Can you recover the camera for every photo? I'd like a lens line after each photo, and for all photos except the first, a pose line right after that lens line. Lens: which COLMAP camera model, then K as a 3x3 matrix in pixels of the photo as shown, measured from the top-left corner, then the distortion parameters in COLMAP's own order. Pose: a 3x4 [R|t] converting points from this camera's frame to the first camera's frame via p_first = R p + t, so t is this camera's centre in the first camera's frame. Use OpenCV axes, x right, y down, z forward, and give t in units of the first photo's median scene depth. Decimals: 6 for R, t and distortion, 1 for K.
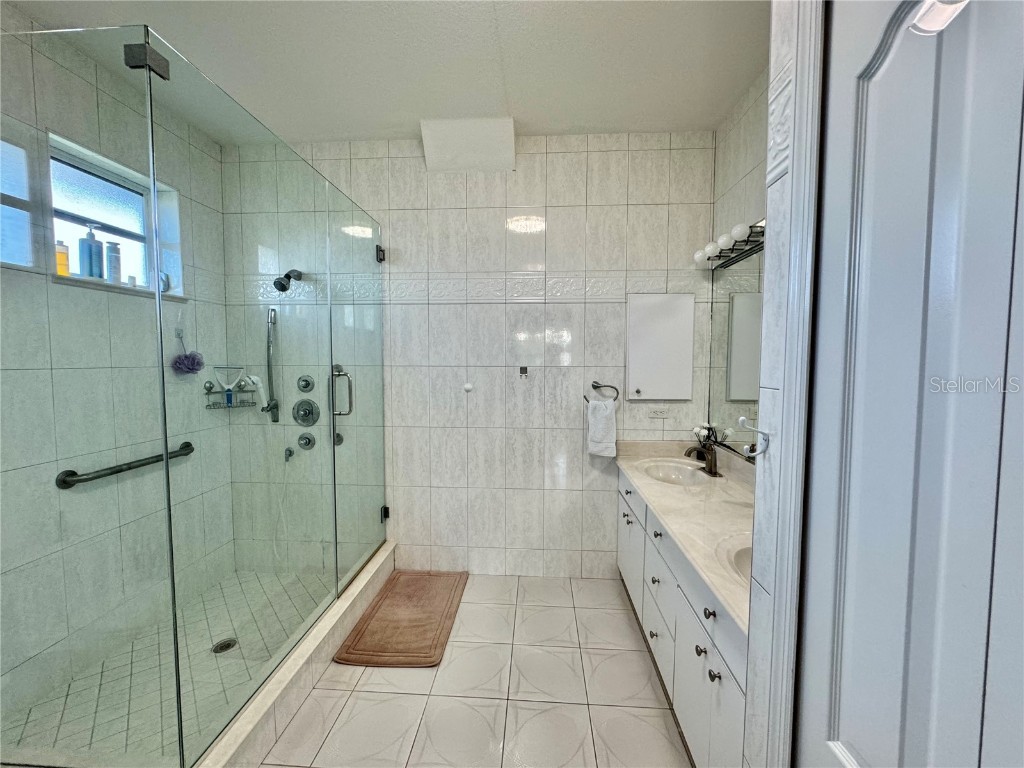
lens RADIAL K [[409.5, 0, 513.6], [0, 409.5, 382.6], [0, 0, 1]] dist [-0.002329, 0.000571]
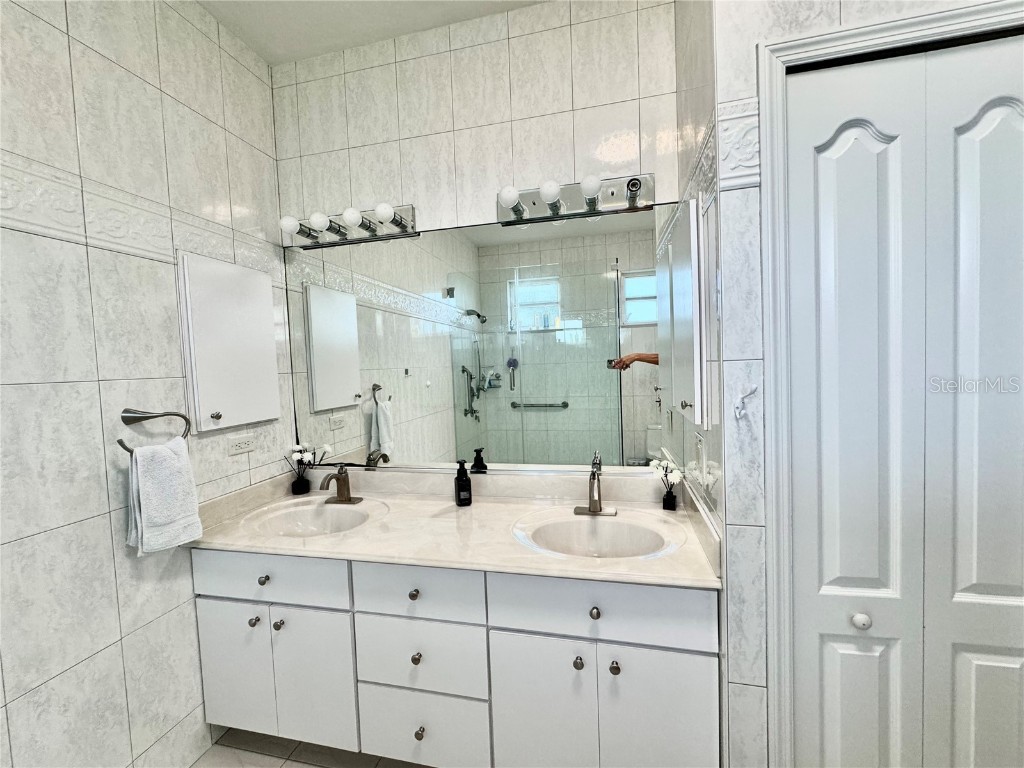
lens RADIAL K [[409.5, 0, 514.9], [0, 409.5, 383.4], [0, 0, 1]] dist [-0.002329, 0.000571]
pose [[0.169599, -0.057298, 0.983846, -0.213316], [0.095596, 0.994557, 0.041442, -0.009827], [-0.980866, 0.087023, 0.174153, 0.454198]]
